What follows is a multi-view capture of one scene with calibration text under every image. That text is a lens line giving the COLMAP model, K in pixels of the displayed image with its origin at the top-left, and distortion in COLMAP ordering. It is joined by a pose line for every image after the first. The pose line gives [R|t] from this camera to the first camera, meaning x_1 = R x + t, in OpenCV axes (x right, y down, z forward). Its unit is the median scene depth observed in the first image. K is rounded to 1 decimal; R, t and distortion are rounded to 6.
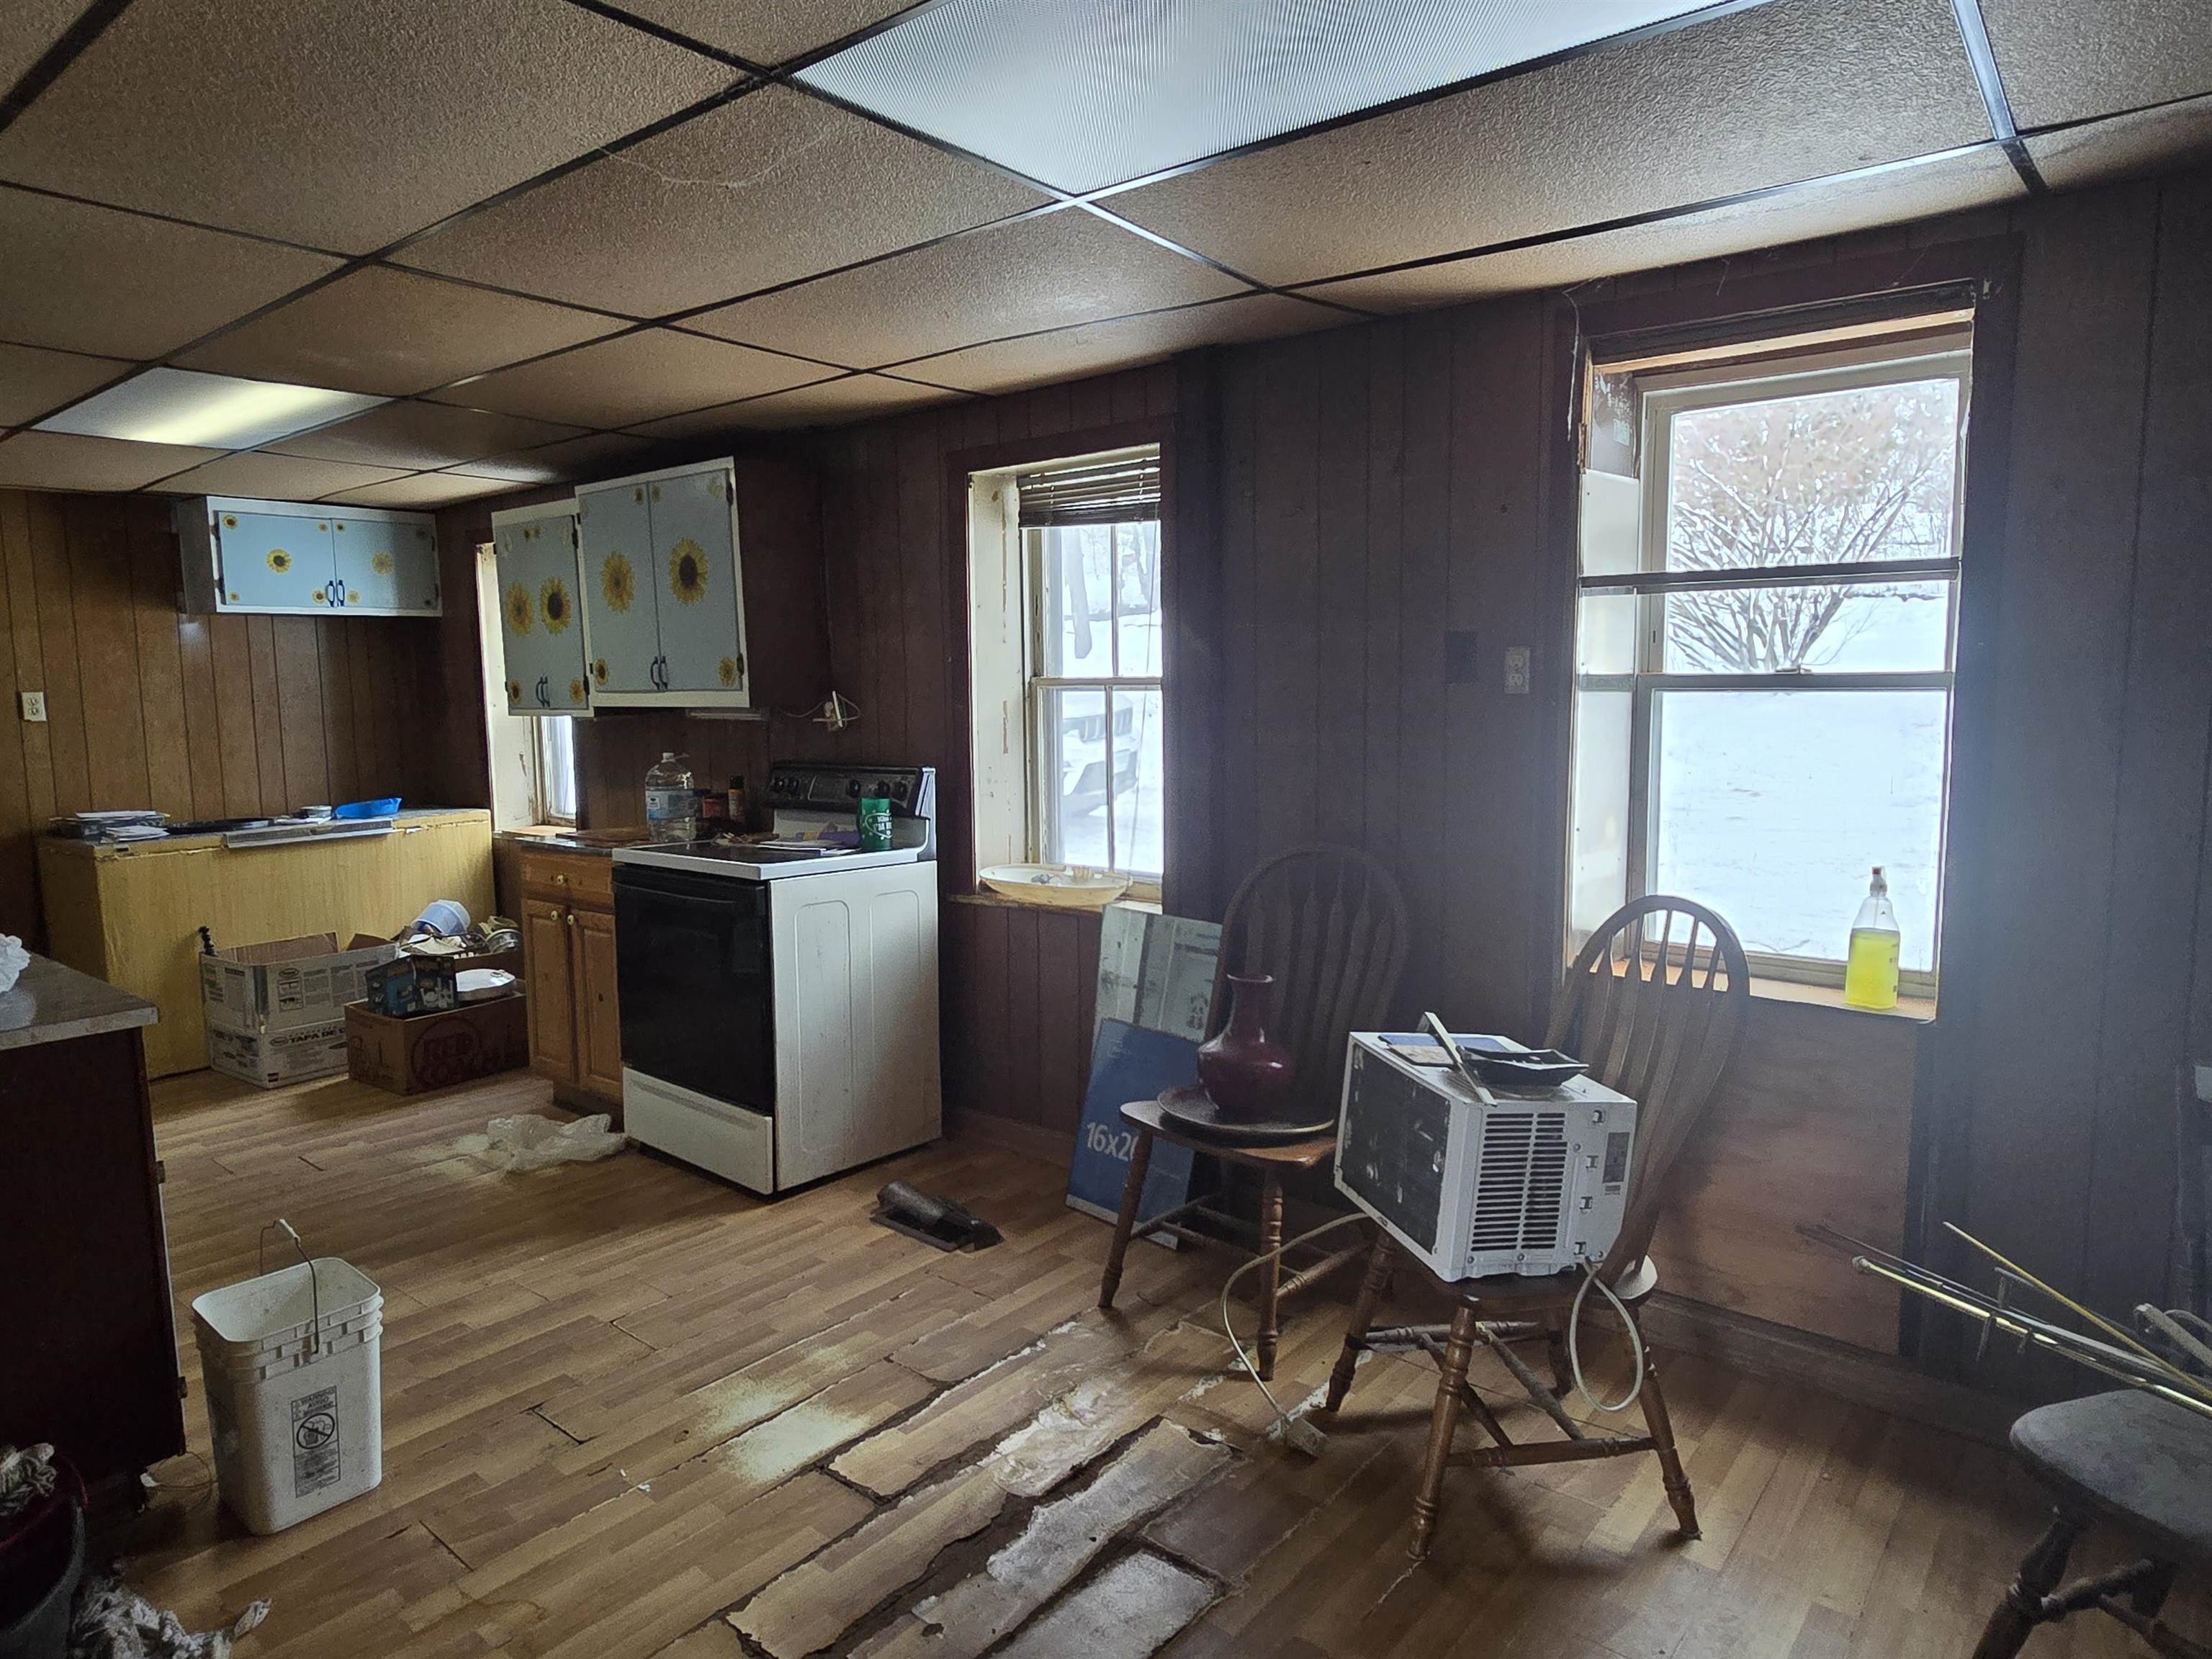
lens RADIAL K [[1353.0, 0, 1096.3], [0, 1353.0, 822.7], [0, 0, 1]] dist [0.003618, -0.000208]
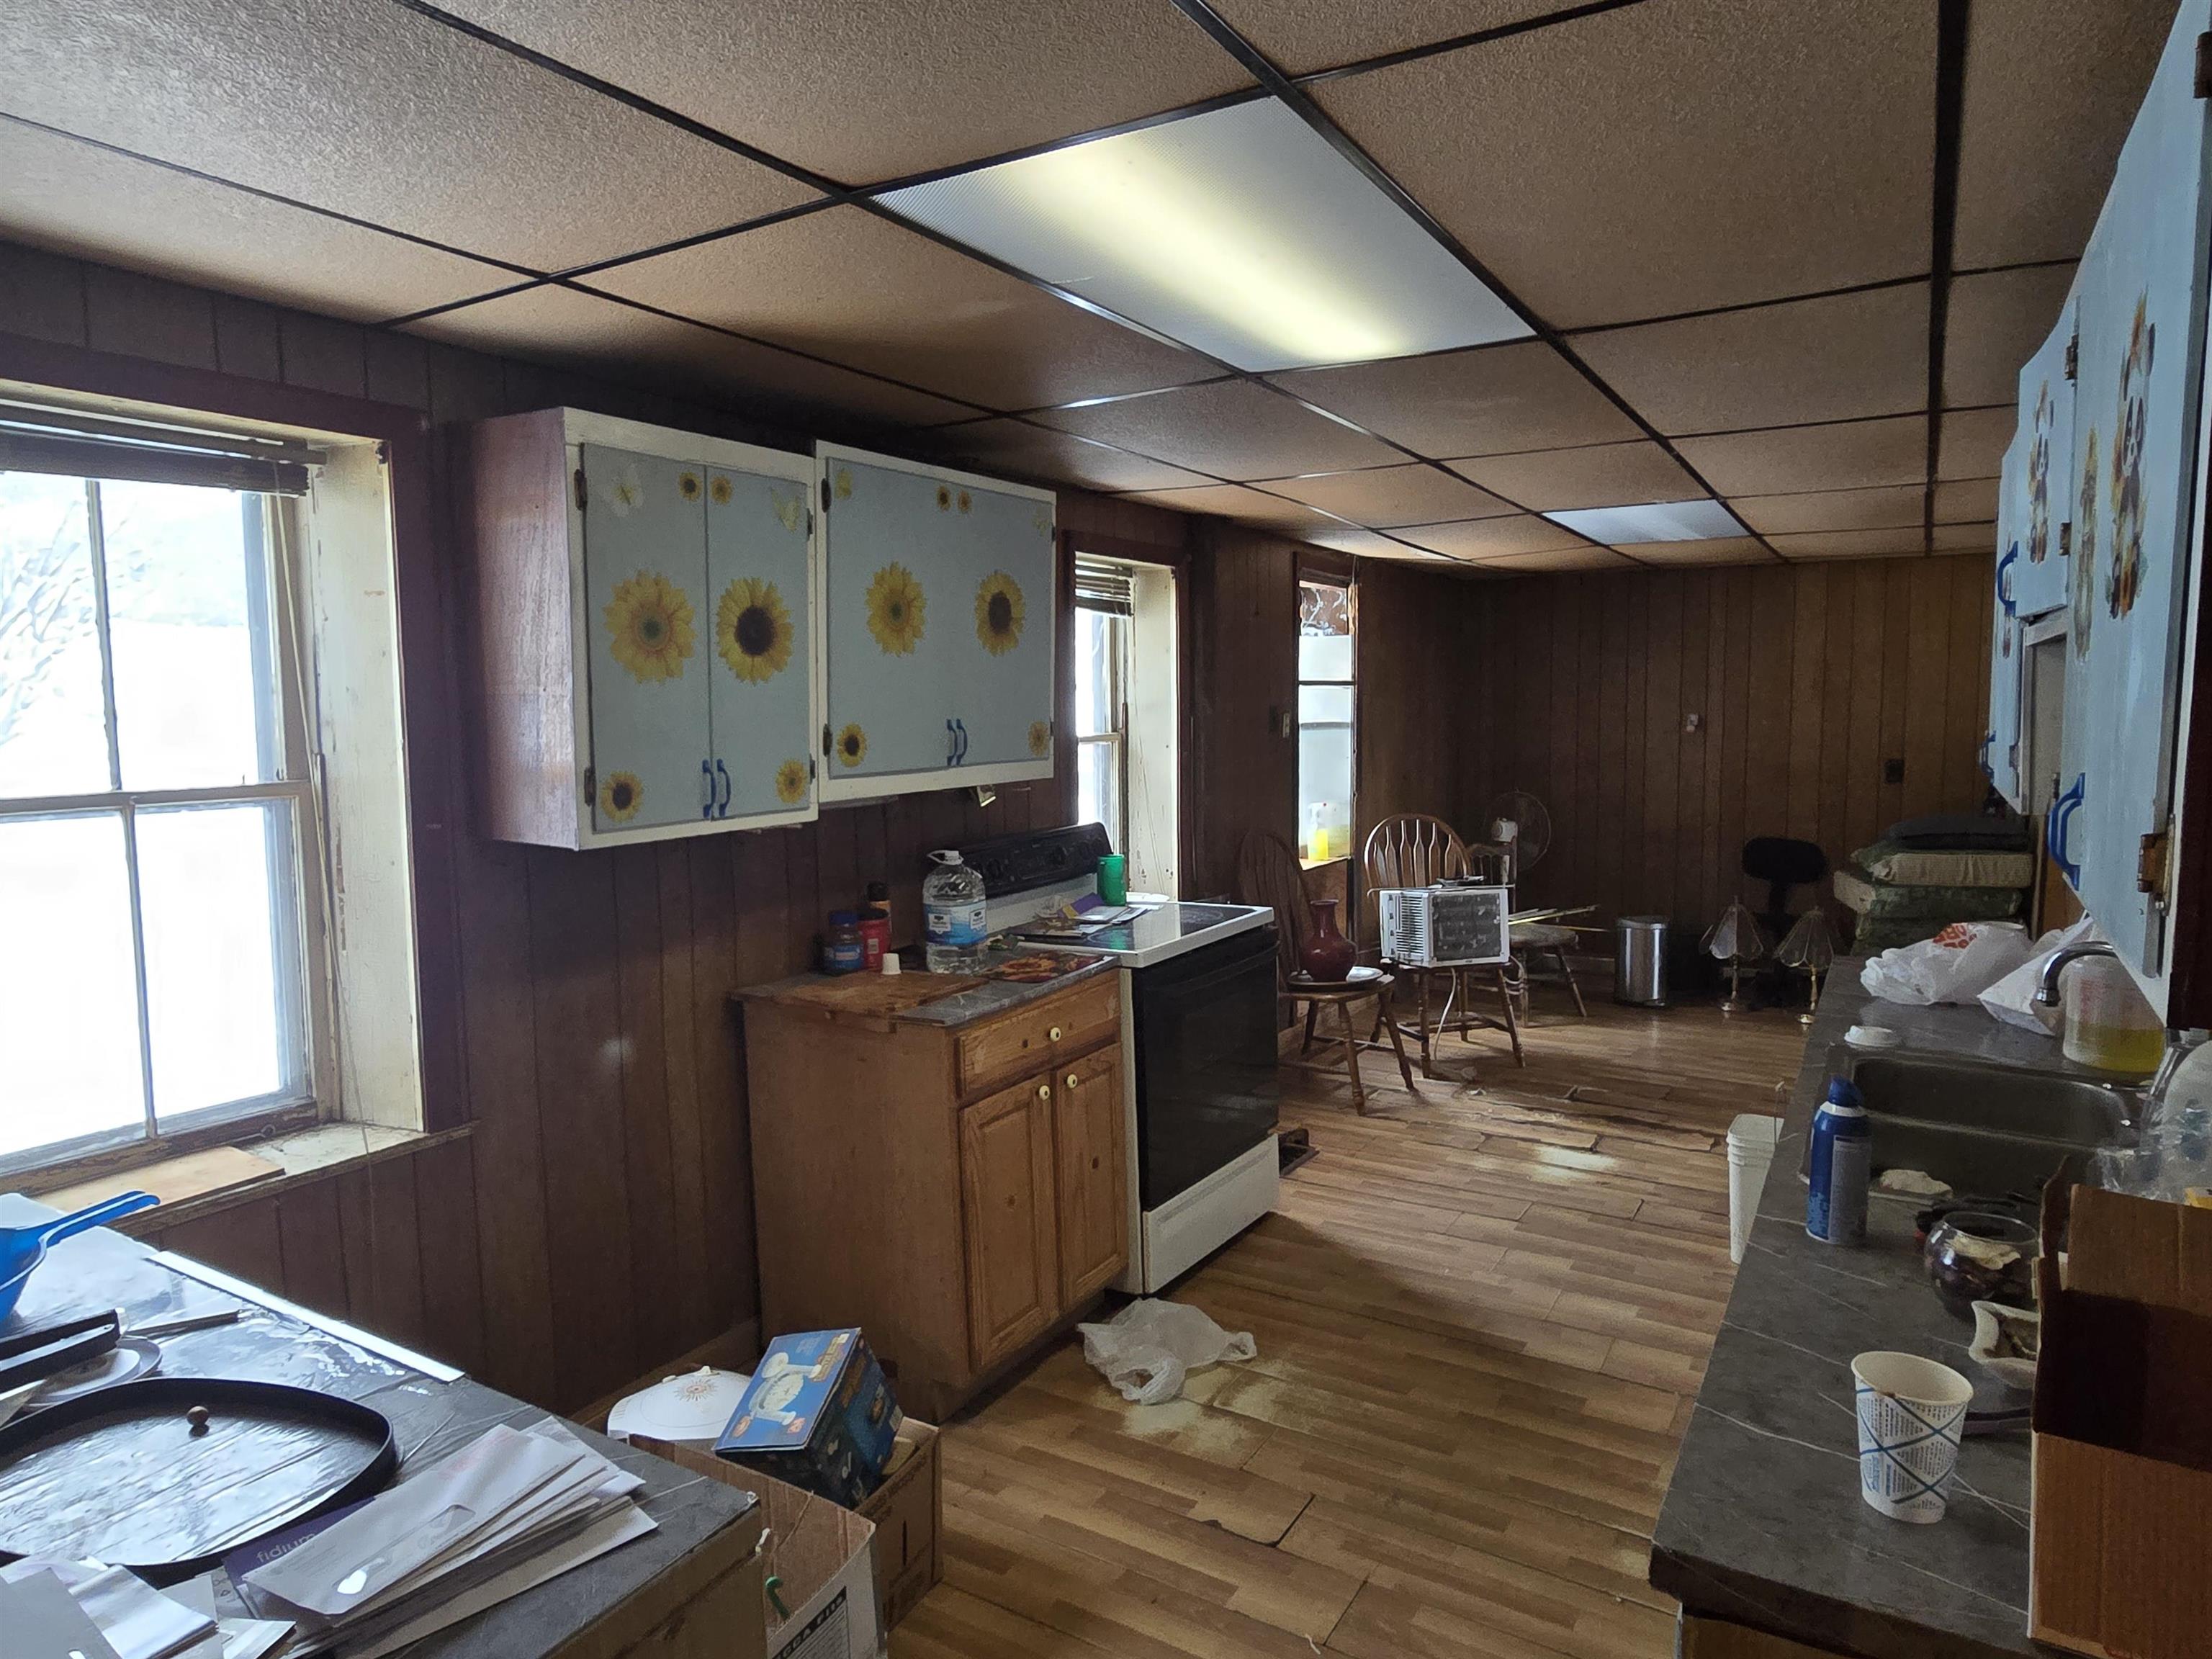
lens RADIAL K [[1353.0, 0, 1095.1], [0, 1353.0, 827.6], [0, 0, 1]] dist [0.003618, -0.000208]
pose [[-0.142958, -0.080550, 0.986445, -1.365764], [0.124429, 0.987312, 0.098654, -0.165105], [-0.981876, 0.136846, -0.131121, 1.325886]]
